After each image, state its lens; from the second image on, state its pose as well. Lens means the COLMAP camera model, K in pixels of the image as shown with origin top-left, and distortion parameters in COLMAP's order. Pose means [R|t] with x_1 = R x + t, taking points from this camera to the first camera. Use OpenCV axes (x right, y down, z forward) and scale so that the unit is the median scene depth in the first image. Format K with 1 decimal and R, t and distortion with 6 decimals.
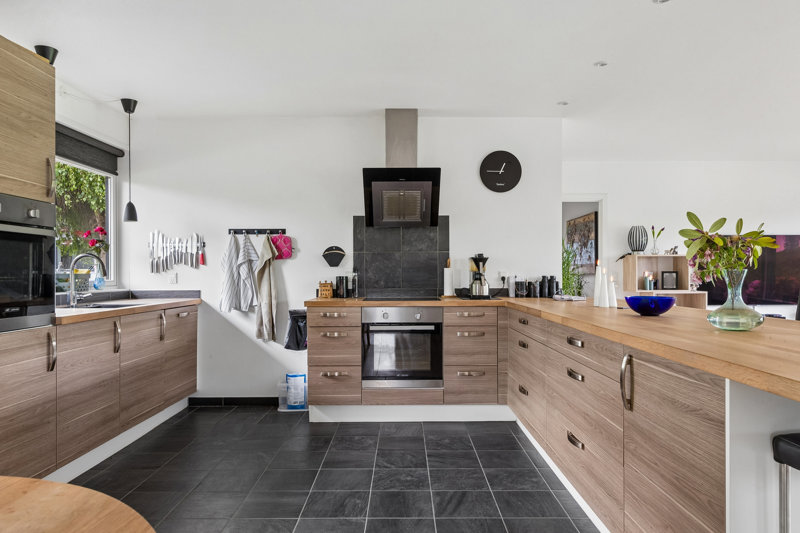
lens RADIAL K [[536.9, 0, 400.9], [0, 536.9, 268.7], [0, 0, 1]] dist [0.016675, -0.010655]
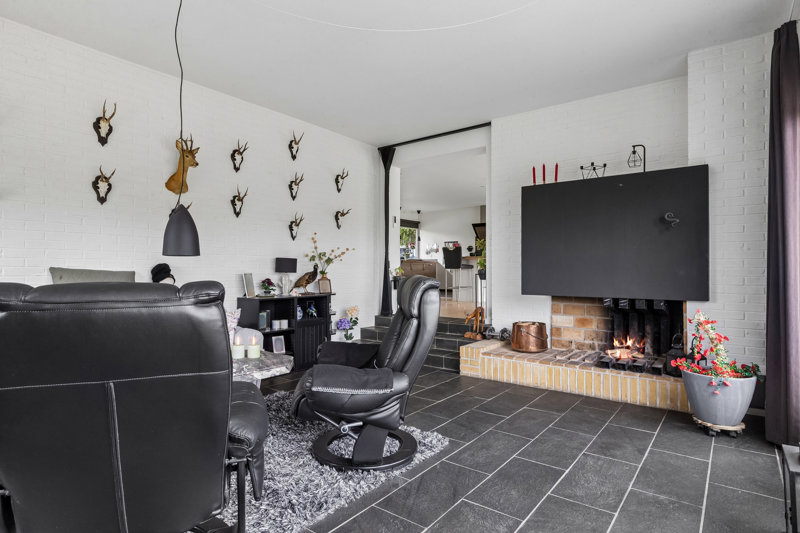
lens RADIAL K [[445.0, 0, 400.0], [0, 445.0, 264.5], [0, 0, 1]] dist [0.000162, 0.000012]
pose [[0.796246, -0.010662, -0.604879, 0.915589], [0.018613, 0.999803, 0.006878, 0.037918], [0.604687, -0.016735, 0.796287, -1.137521]]
